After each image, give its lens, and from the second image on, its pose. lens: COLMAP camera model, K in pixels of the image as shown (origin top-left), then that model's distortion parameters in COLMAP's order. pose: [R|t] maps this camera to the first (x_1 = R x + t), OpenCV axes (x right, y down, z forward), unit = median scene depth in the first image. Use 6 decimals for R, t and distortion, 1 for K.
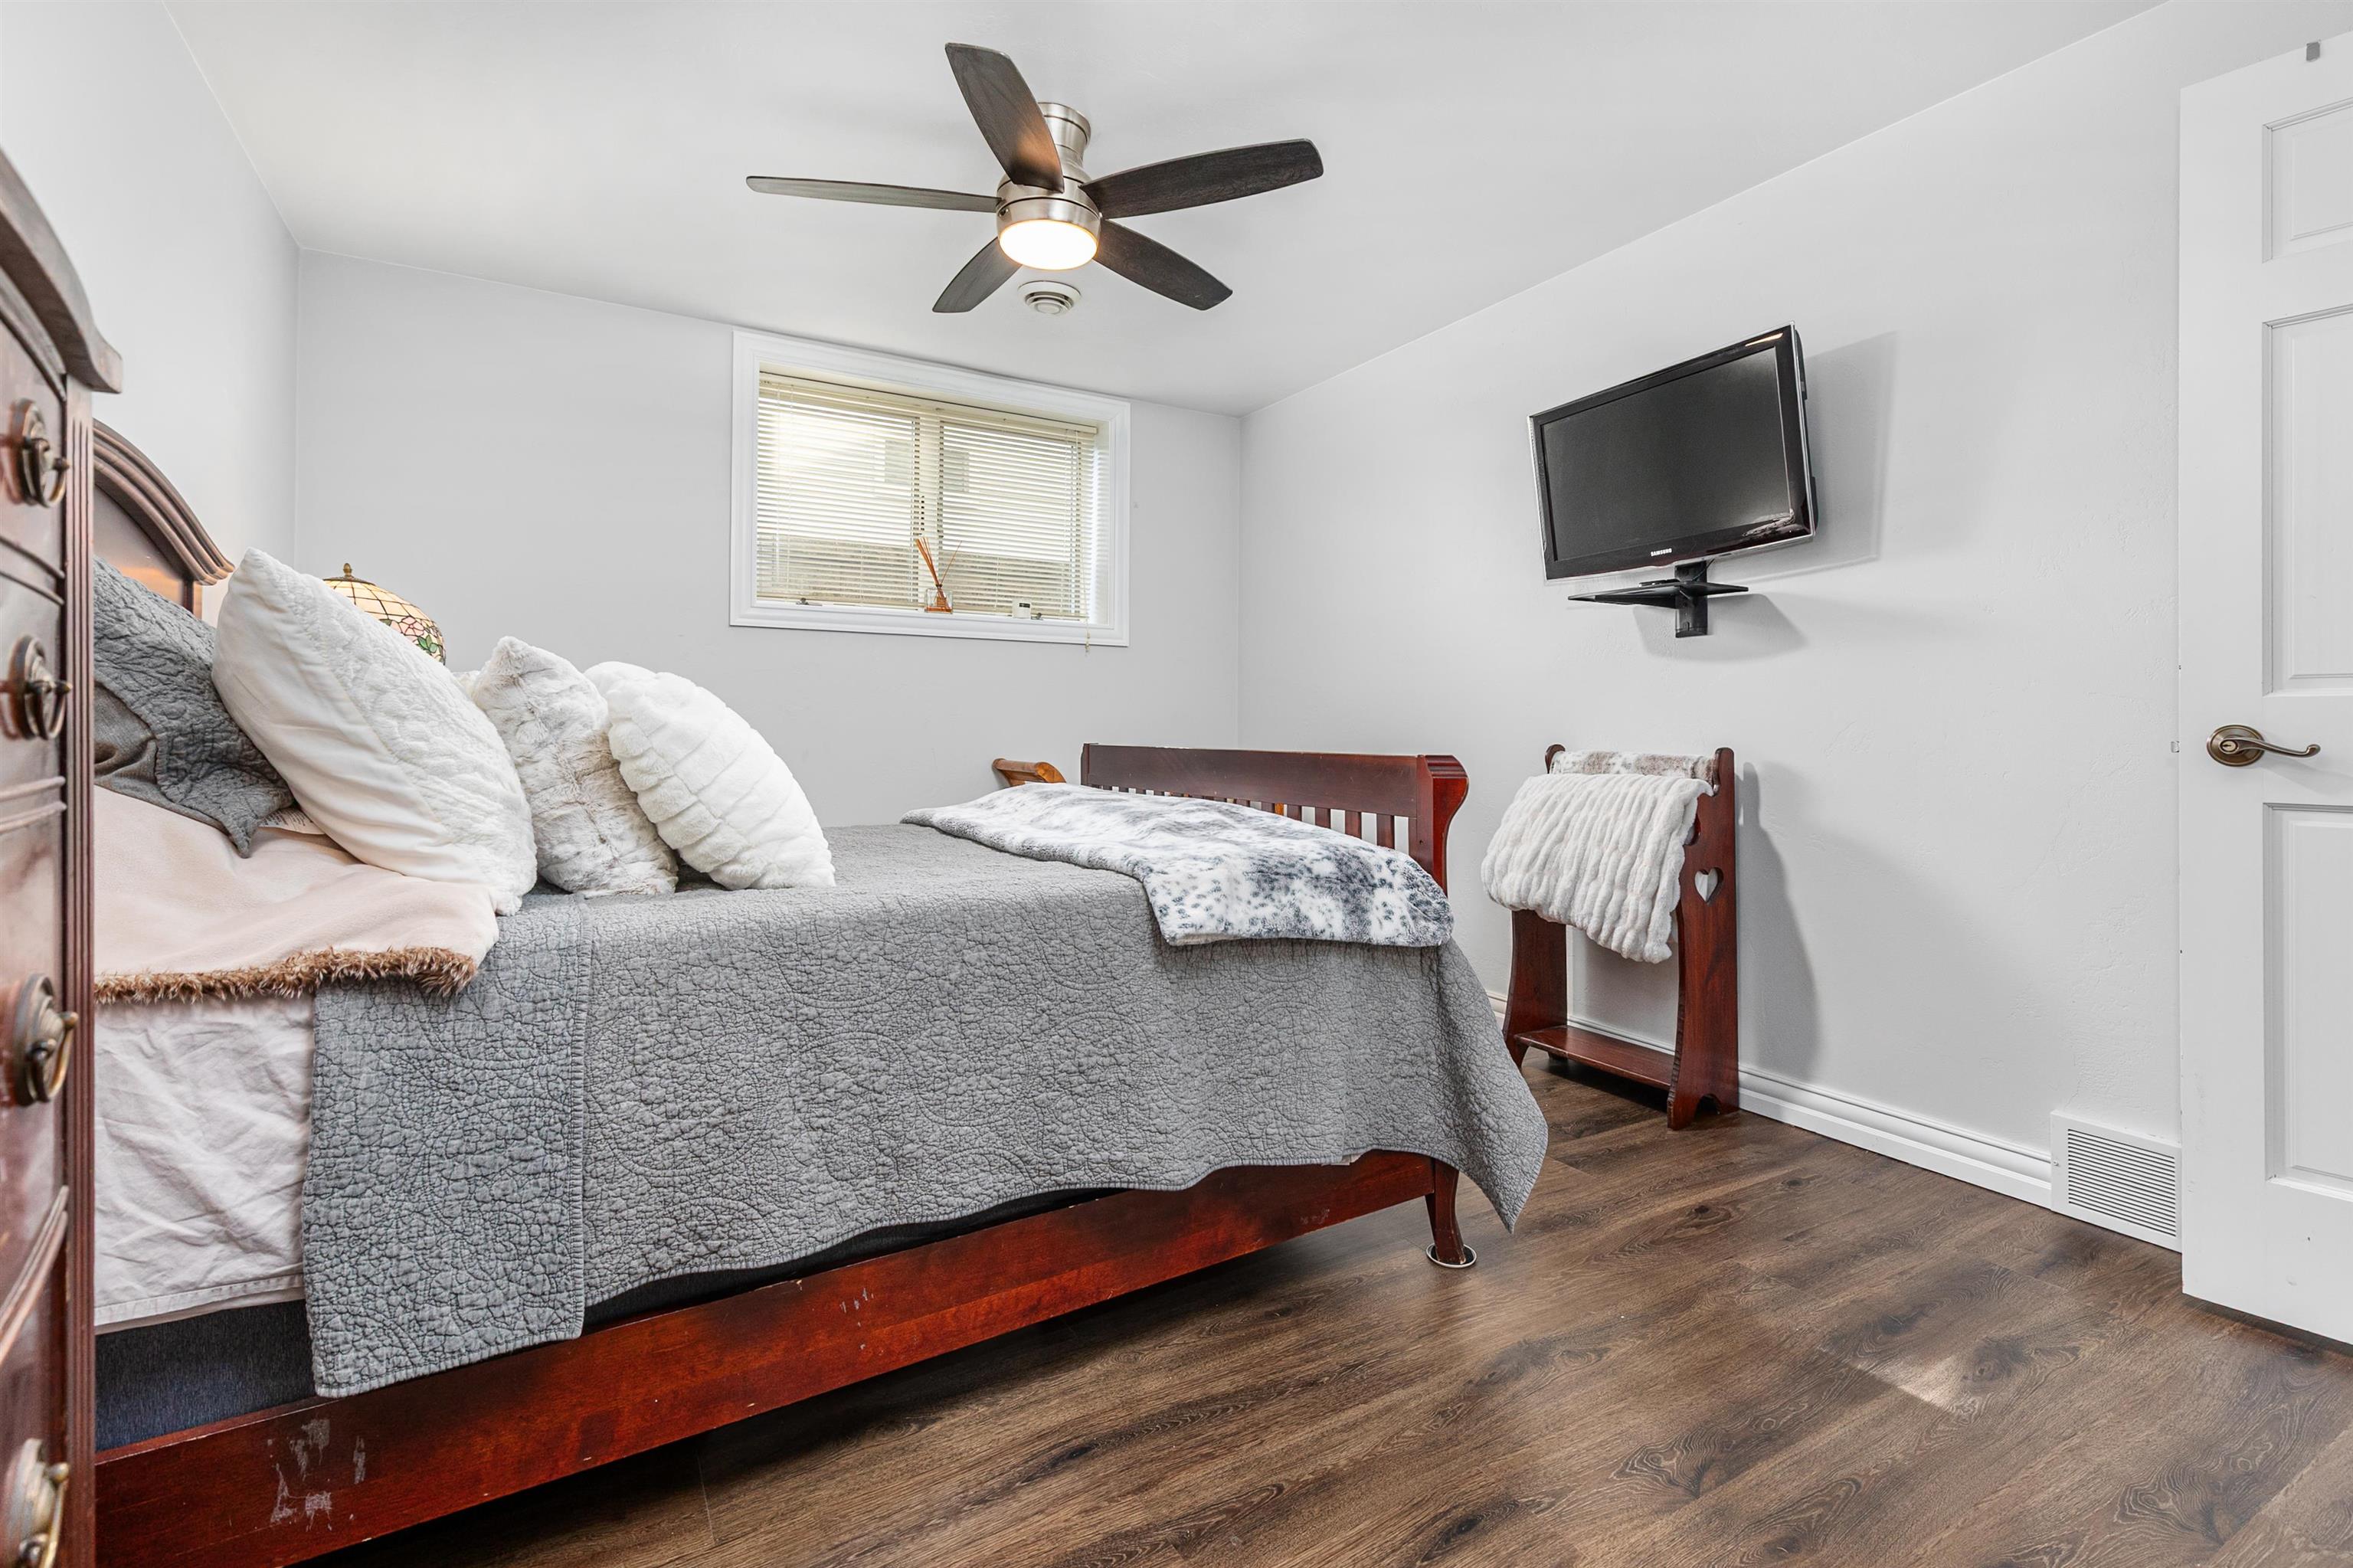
lens RADIAL K [[1081.9, 0, 1173.1], [0, 1081.9, 737.1], [0, 0, 1]] dist [0.012683, 0.000014]
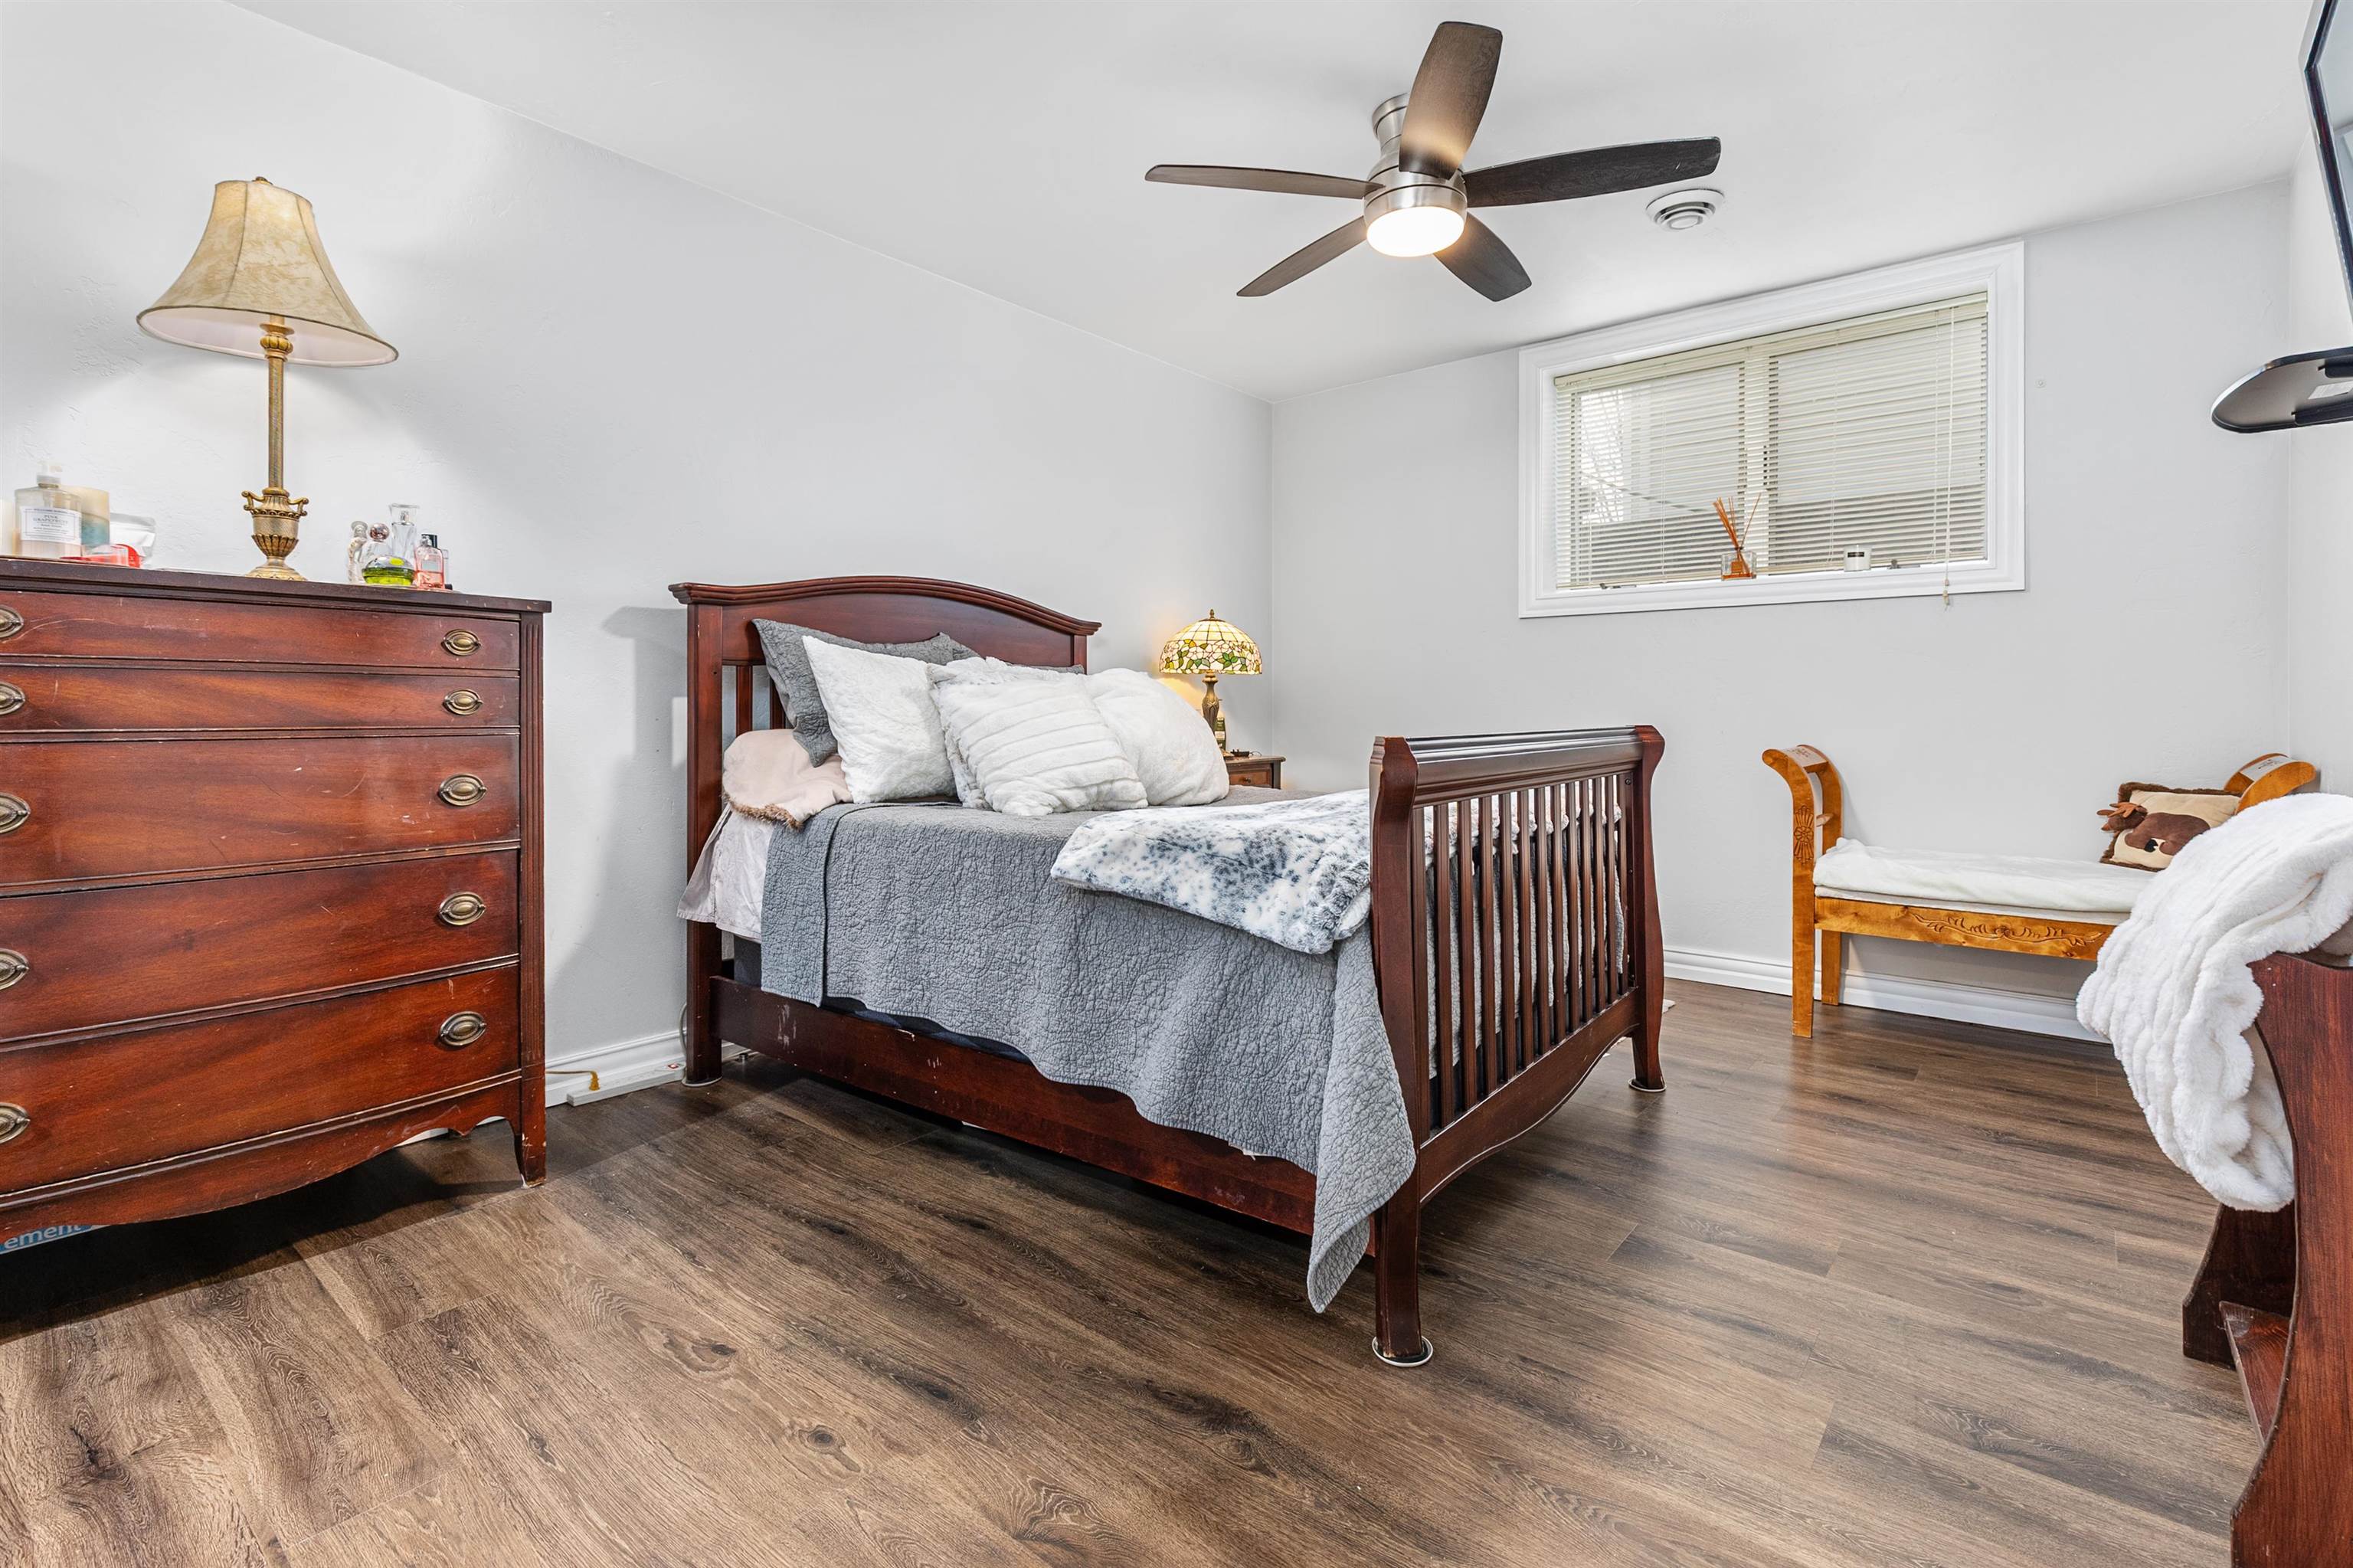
lens RADIAL K [[1051.8, 0, 1175.3], [0, 1051.8, 729.4], [0, 0, 1]] dist [-0.001199, -0.000144]
pose [[0.354419, 0.009084, -0.935043, 1.111227], [-0.002087, 0.999958, 0.008924, 0.005026], [0.935084, -0.001211, 0.354423, 0.667528]]
